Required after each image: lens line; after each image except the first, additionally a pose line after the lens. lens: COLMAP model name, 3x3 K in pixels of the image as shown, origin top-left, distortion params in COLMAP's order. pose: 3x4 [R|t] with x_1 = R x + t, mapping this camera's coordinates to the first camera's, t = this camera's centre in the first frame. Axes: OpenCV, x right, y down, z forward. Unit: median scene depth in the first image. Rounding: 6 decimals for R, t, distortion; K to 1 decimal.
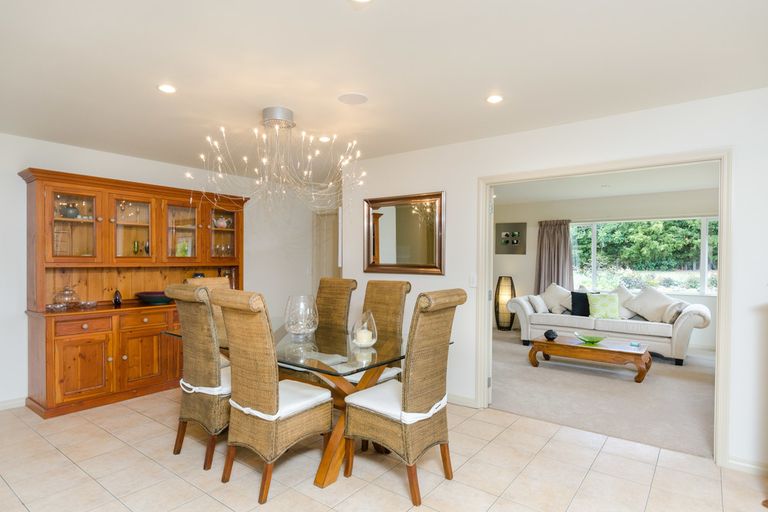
lens RADIAL K [[426.7, 0, 385.9], [0, 426.7, 259.3], [0, 0, 1]] dist [0.001103, 0.002474]
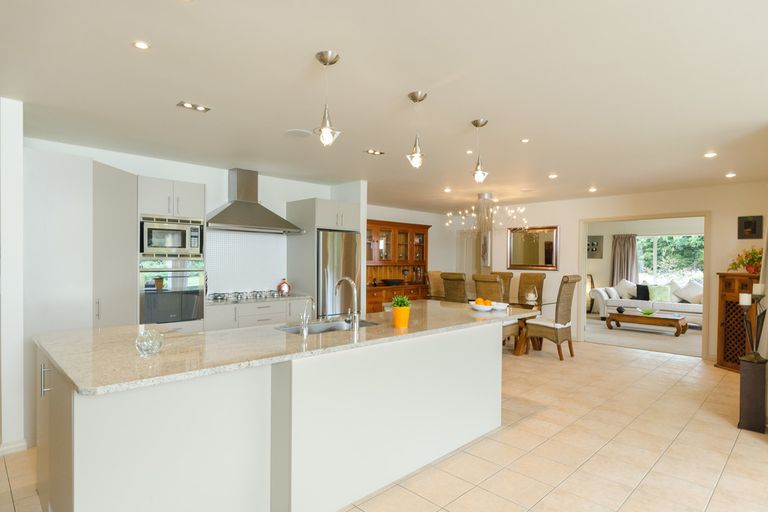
lens RADIAL K [[426.7, 0, 382.4], [0, 426.7, 258.9], [0, 0, 1]] dist [0.001103, 0.002474]
pose [[0.989030, 0.003913, -0.147662, -0.232640], [-0.004513, 0.999983, -0.003728, -0.002659], [0.147645, 0.004353, 0.989031, -0.635253]]
